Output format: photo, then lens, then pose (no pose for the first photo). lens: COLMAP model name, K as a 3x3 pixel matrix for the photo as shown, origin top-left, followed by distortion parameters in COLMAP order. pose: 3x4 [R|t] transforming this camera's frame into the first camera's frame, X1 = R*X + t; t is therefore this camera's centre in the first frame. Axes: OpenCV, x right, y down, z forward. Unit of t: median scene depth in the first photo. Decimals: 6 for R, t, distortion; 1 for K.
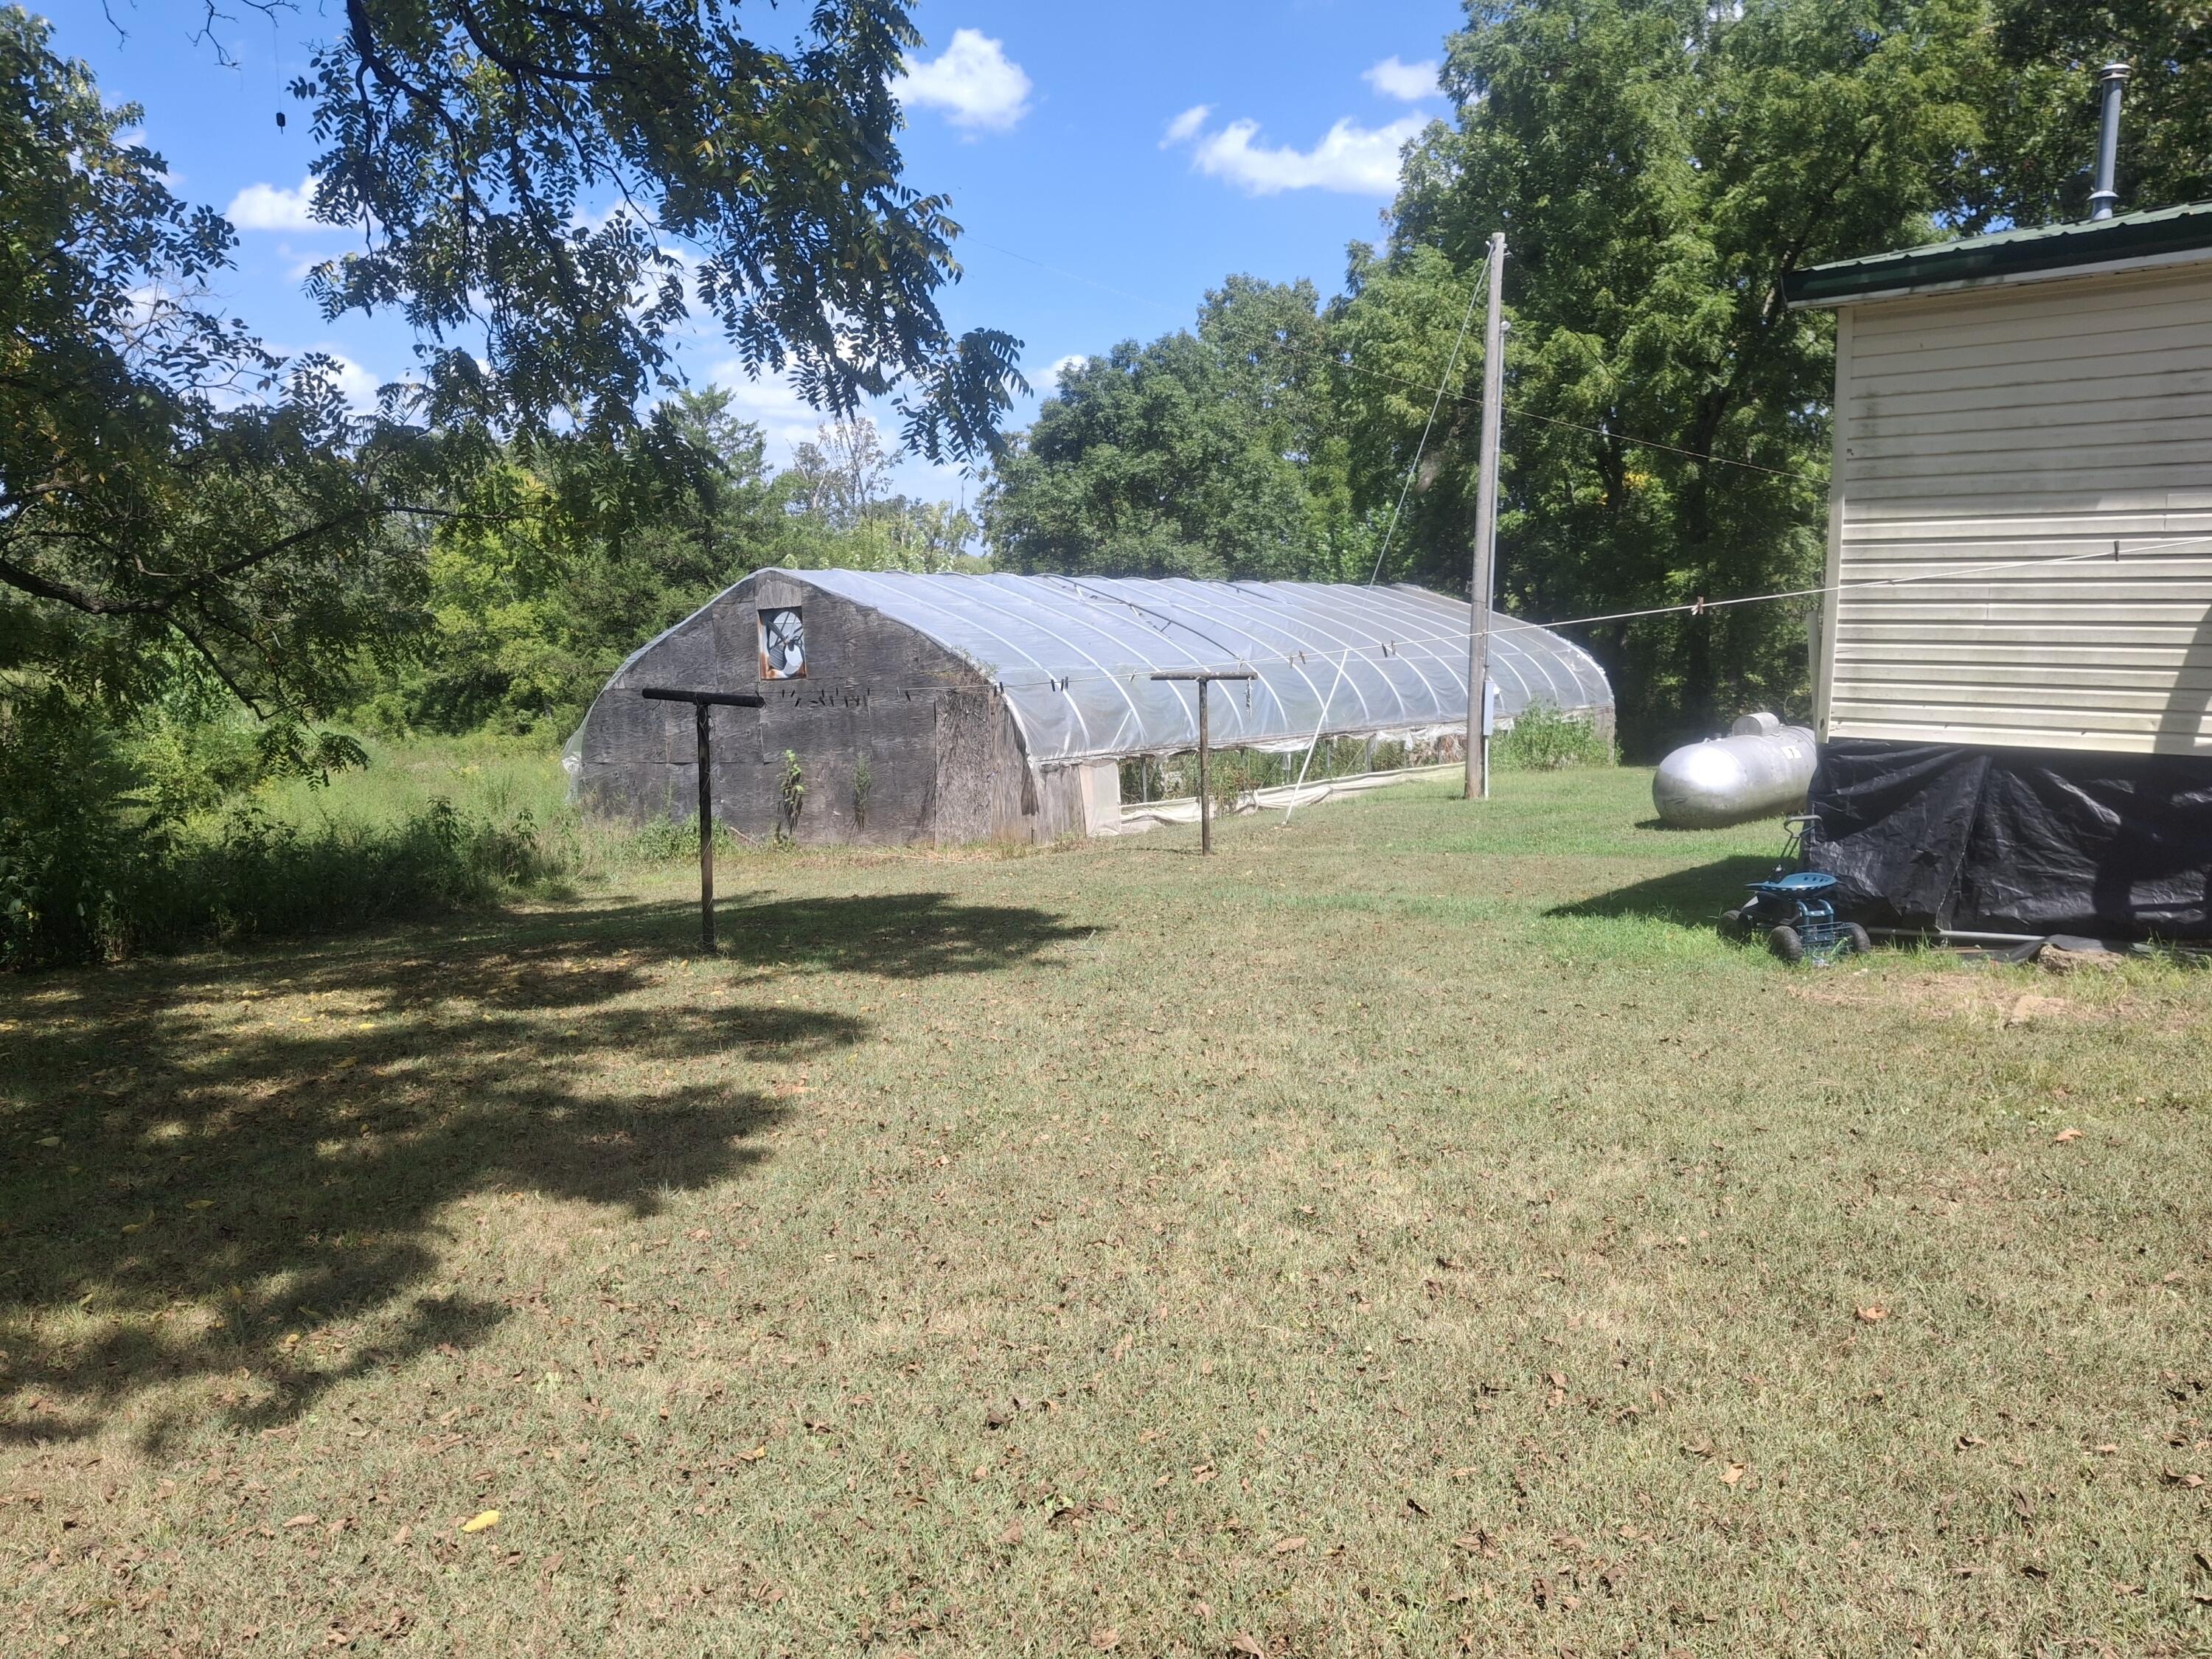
lens RADIAL K [[1627.5, 0, 1105.9], [0, 1627.5, 881.7], [0, 0, 1]] dist [0.086767, -0.166988]
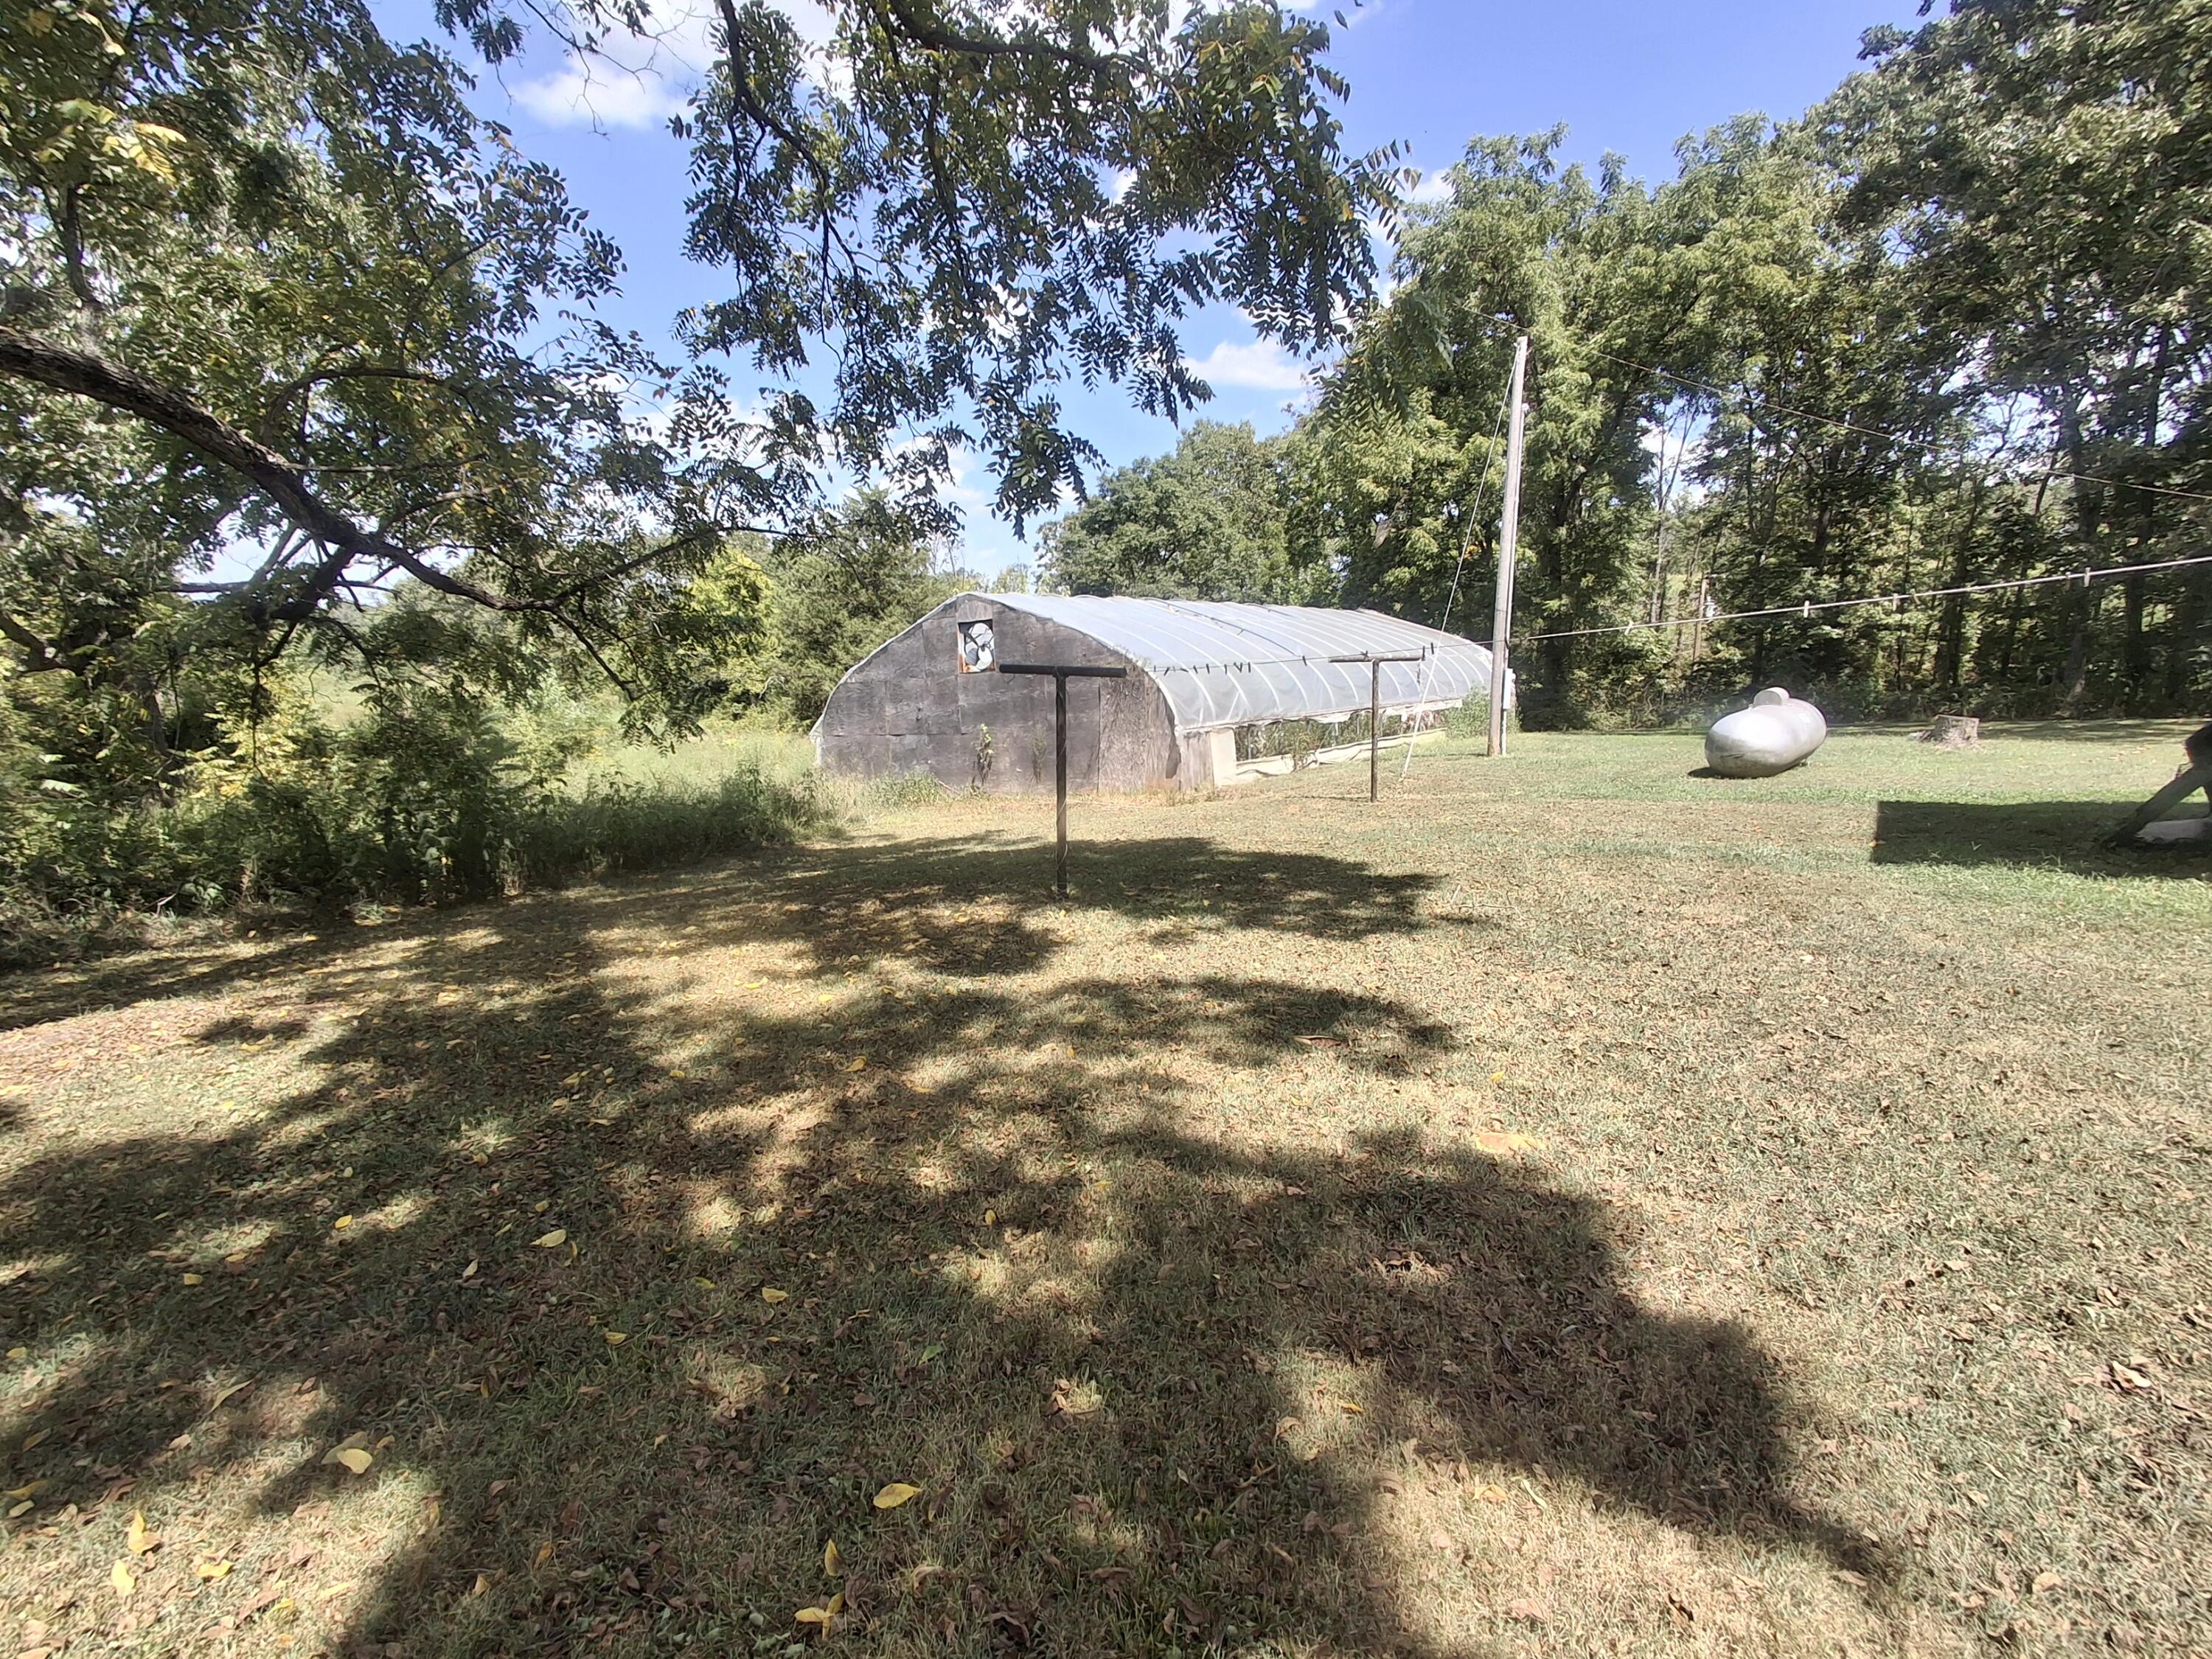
lens RADIAL K [[1018.5, 0, 1106.0], [0, 1018.5, 829.5], [0, 0, 1]] dist [-0.000867, -0.000141]
pose [[0.999872, -0.009578, 0.012839, -0.111854], [0.009317, 0.999753, 0.020187, -0.008994], [-0.013029, -0.020065, 0.999714, 0.151754]]
